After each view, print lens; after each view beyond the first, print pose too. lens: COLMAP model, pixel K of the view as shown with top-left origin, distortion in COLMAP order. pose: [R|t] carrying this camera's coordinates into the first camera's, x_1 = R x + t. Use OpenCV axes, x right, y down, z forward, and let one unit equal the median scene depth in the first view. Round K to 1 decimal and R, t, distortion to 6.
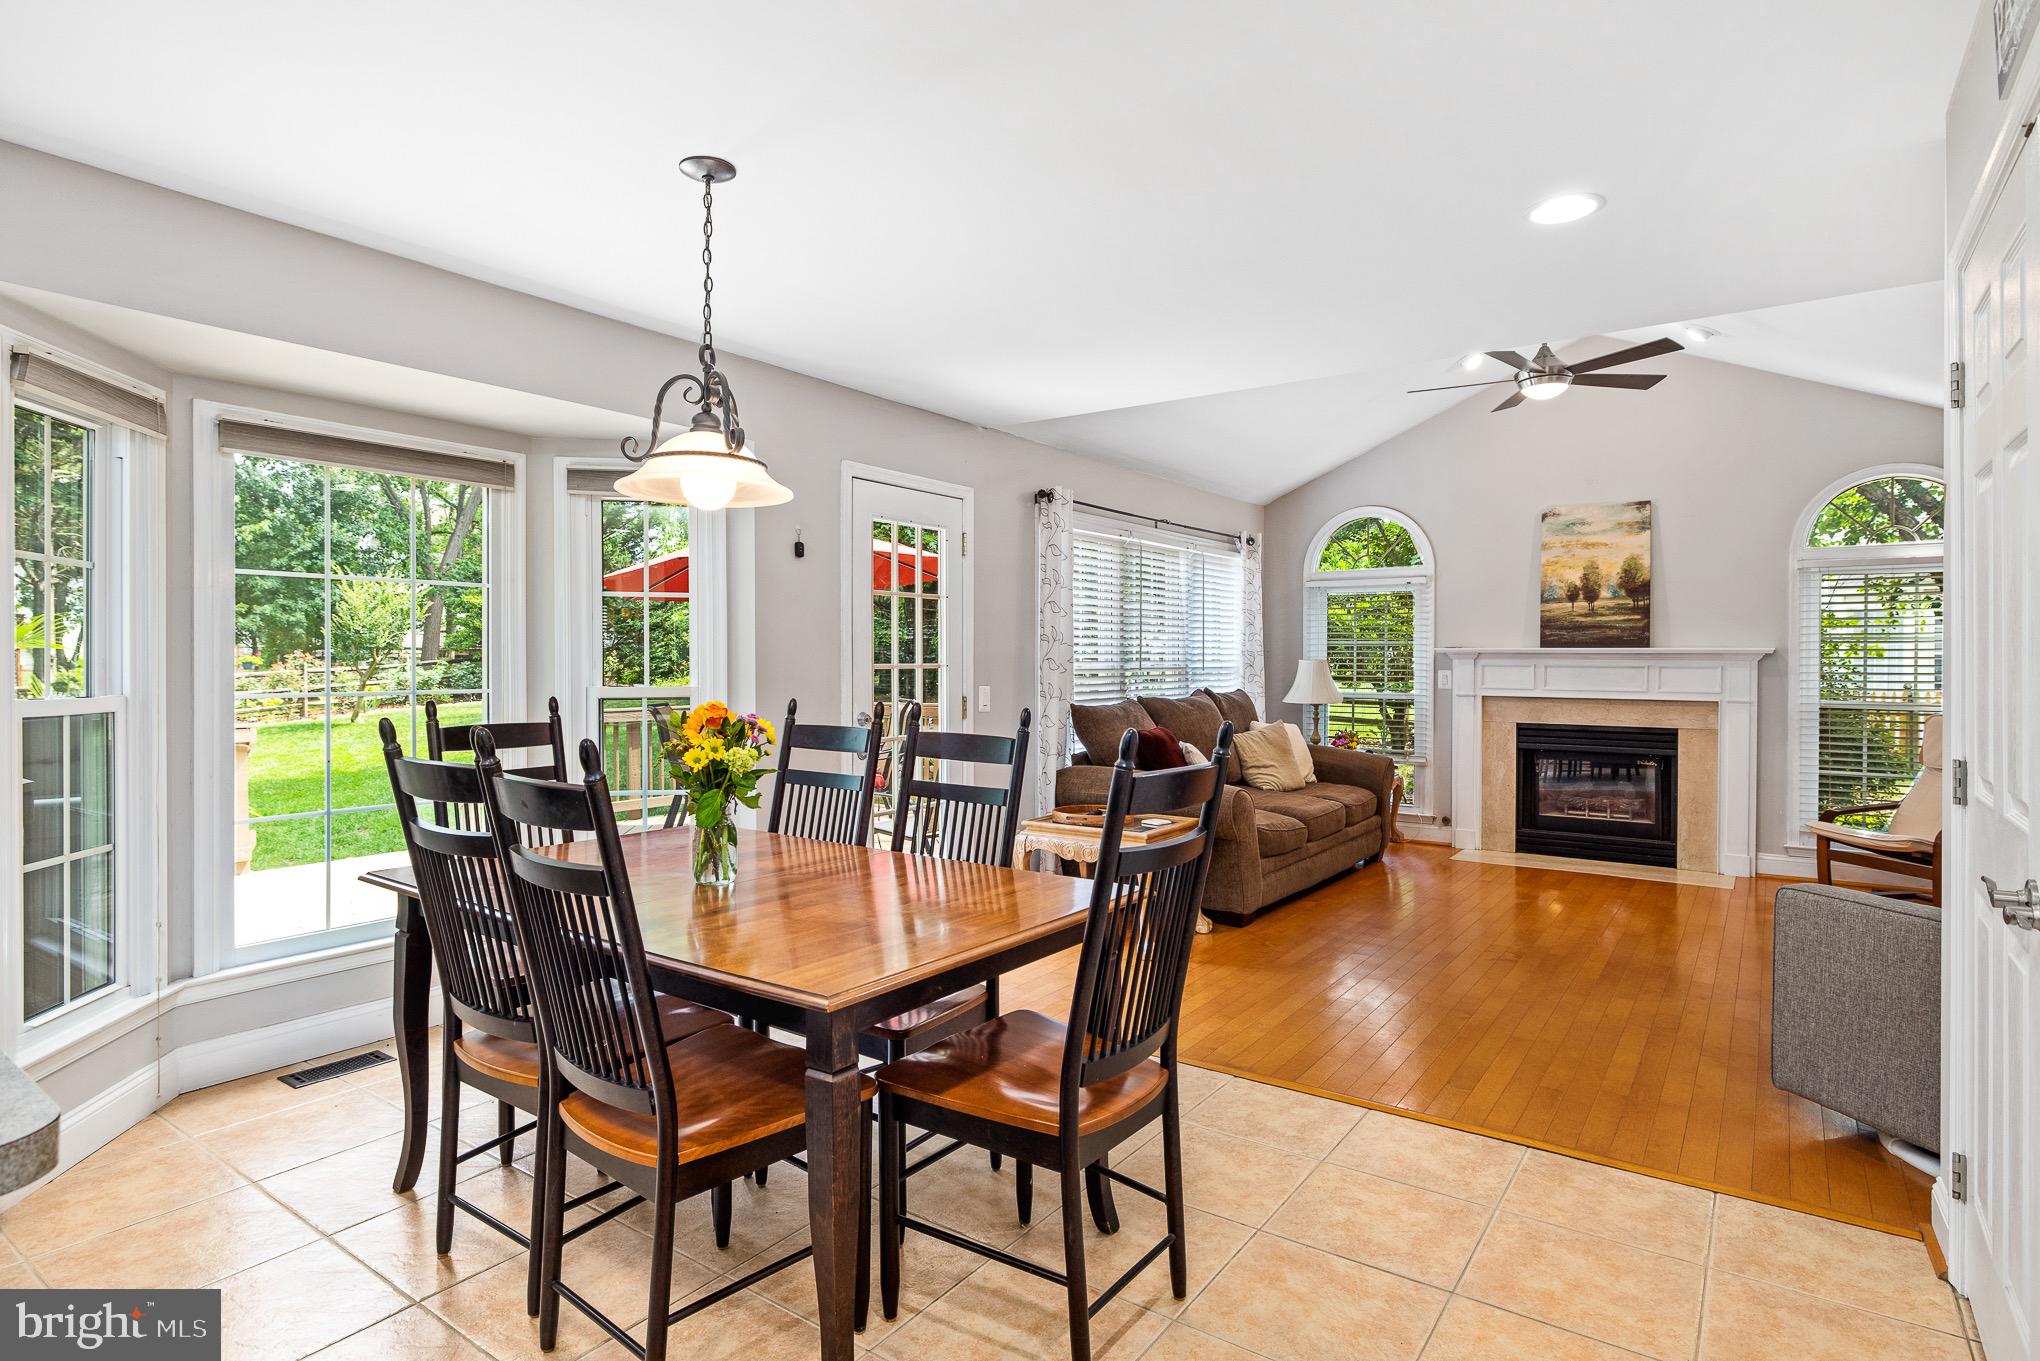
lens RADIAL K [[1089.5, 0, 1004.1], [0, 1089.5, 655.6], [0, 0, 1]] dist [0.015777, 0.000863]
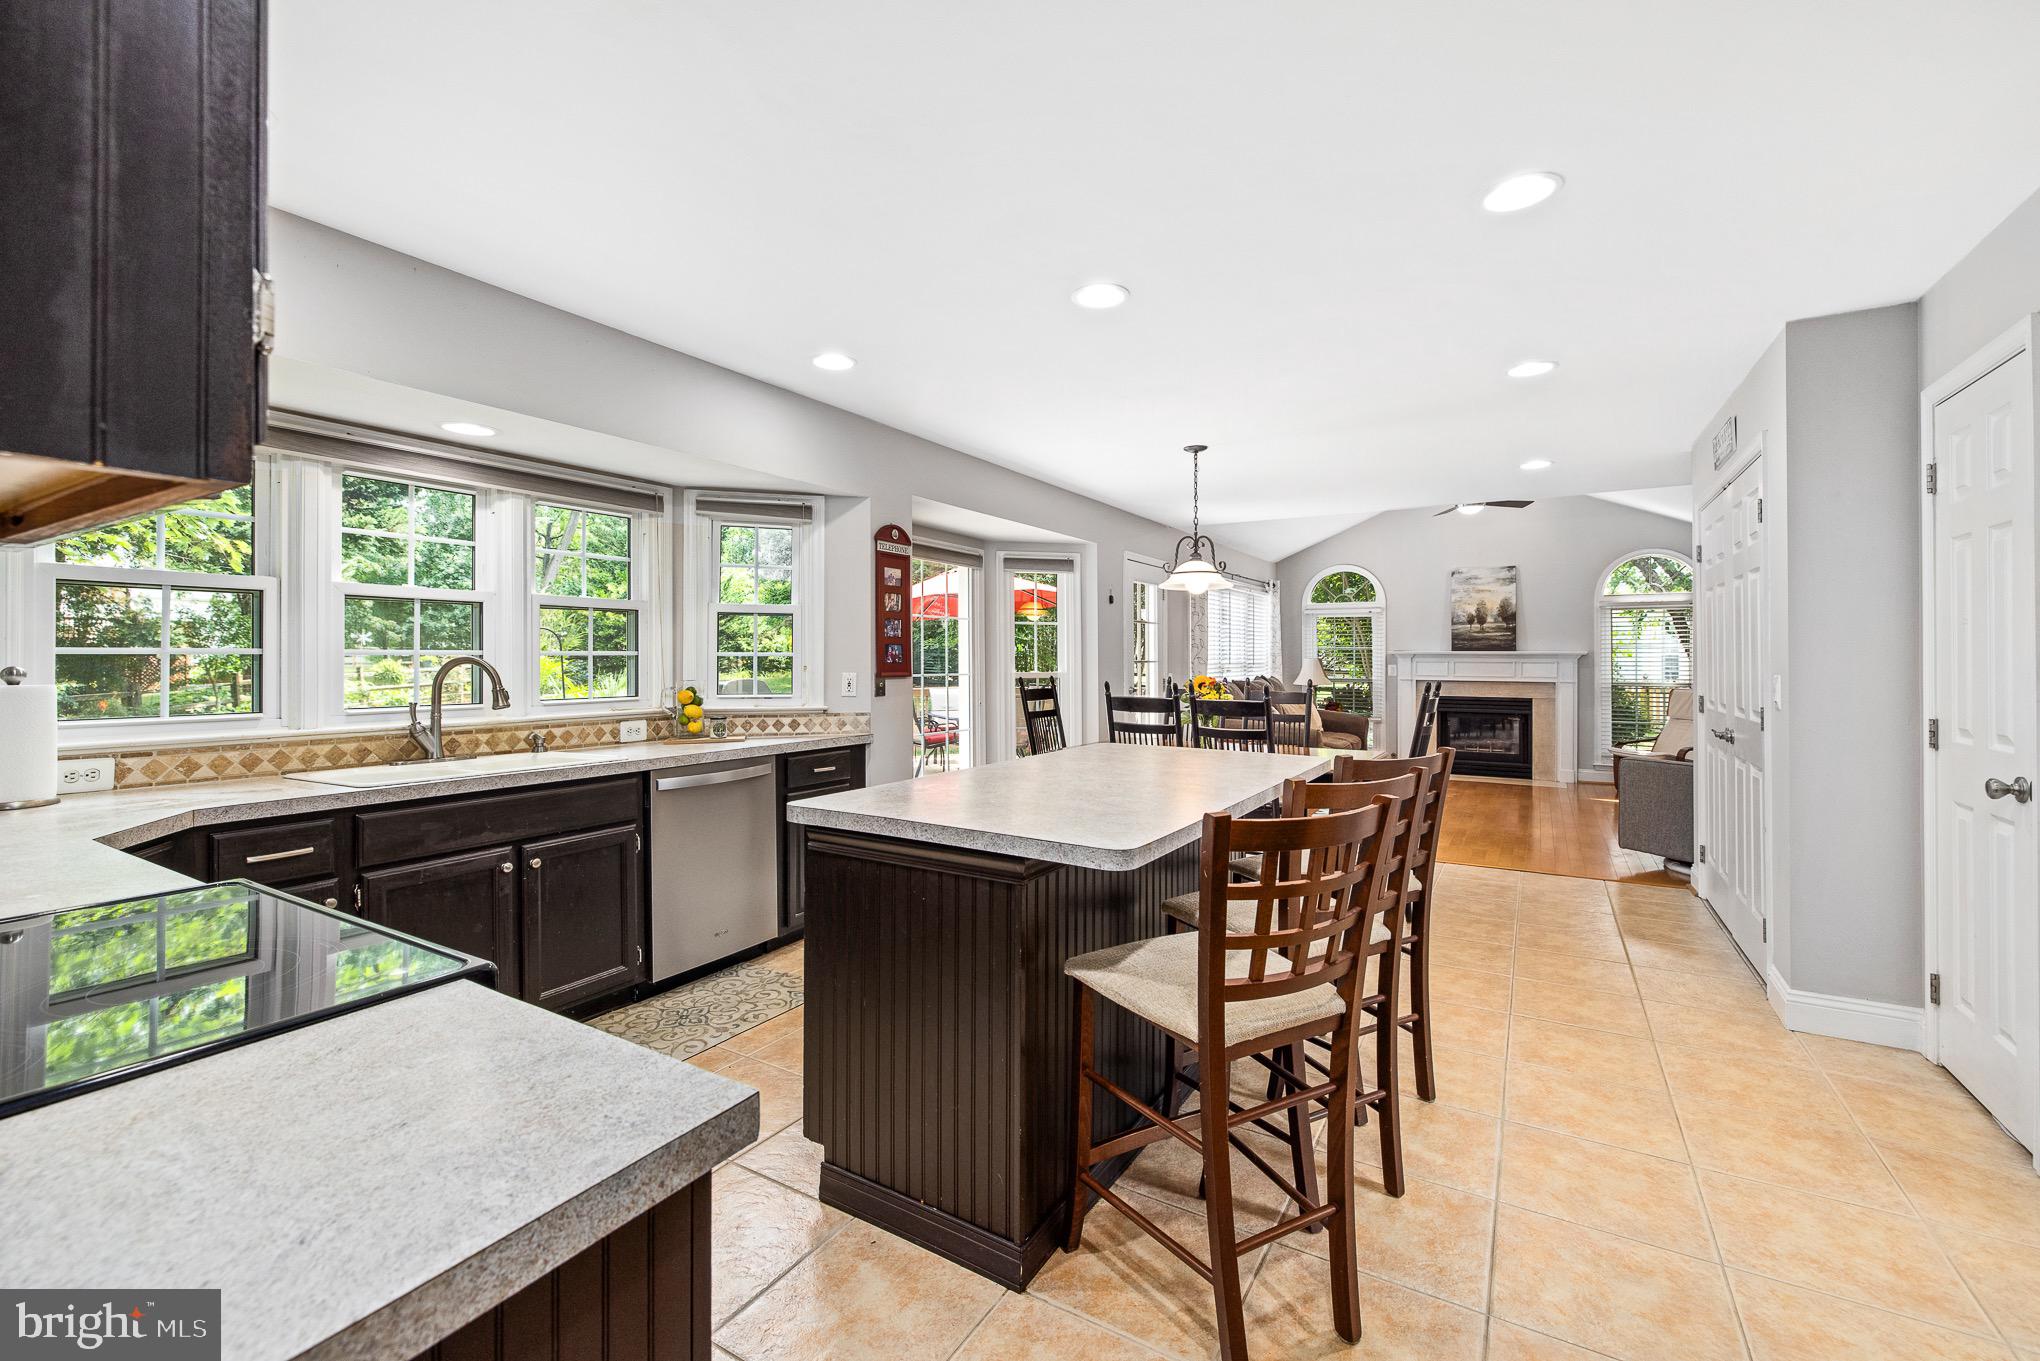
lens RADIAL K [[857.9, 0, 1007.3], [0, 857.9, 647.5], [0, 0, 1]] dist [0.001944, -0.001502]
pose [[0.997308, 0.000326, 0.073330, -0.302983], [0.000179, 0.999976, -0.006873, -0.004211], [-0.073330, 0.006868, 0.997284, -0.282774]]
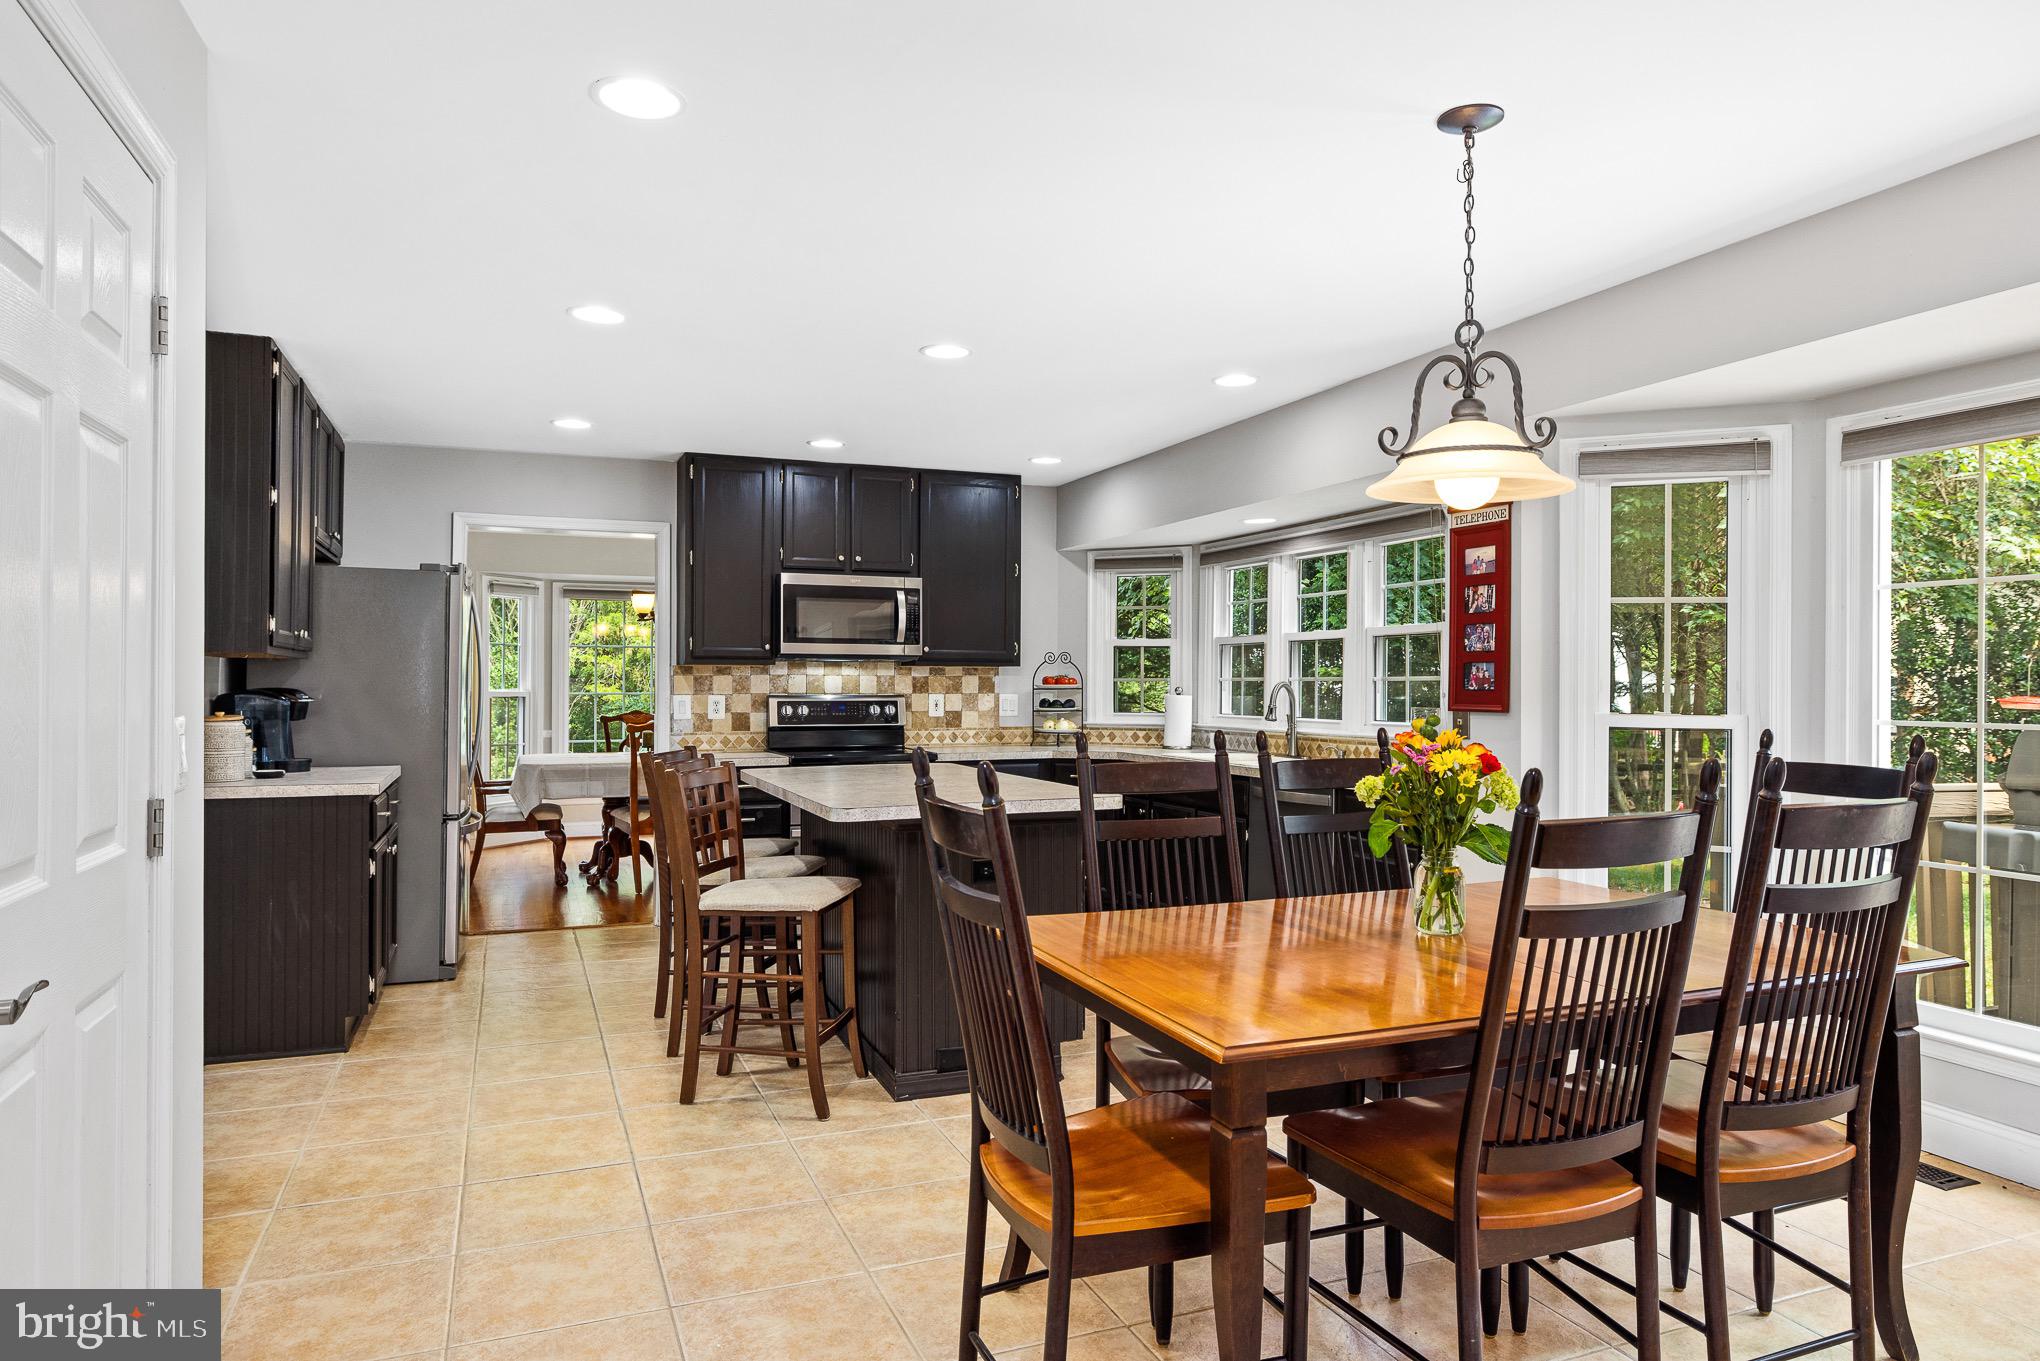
lens RADIAL K [[1210.1, 0, 1027.4], [0, 1210.1, 679.1], [0, 0, 1]] dist [-0.015932, 0.001236]
pose [[-0.516218, -0.004965, -0.856443, 0.275935], [0.002047, 0.999973, -0.007031, 0.001041], [0.856455, -0.005383, -0.516194, 0.466673]]
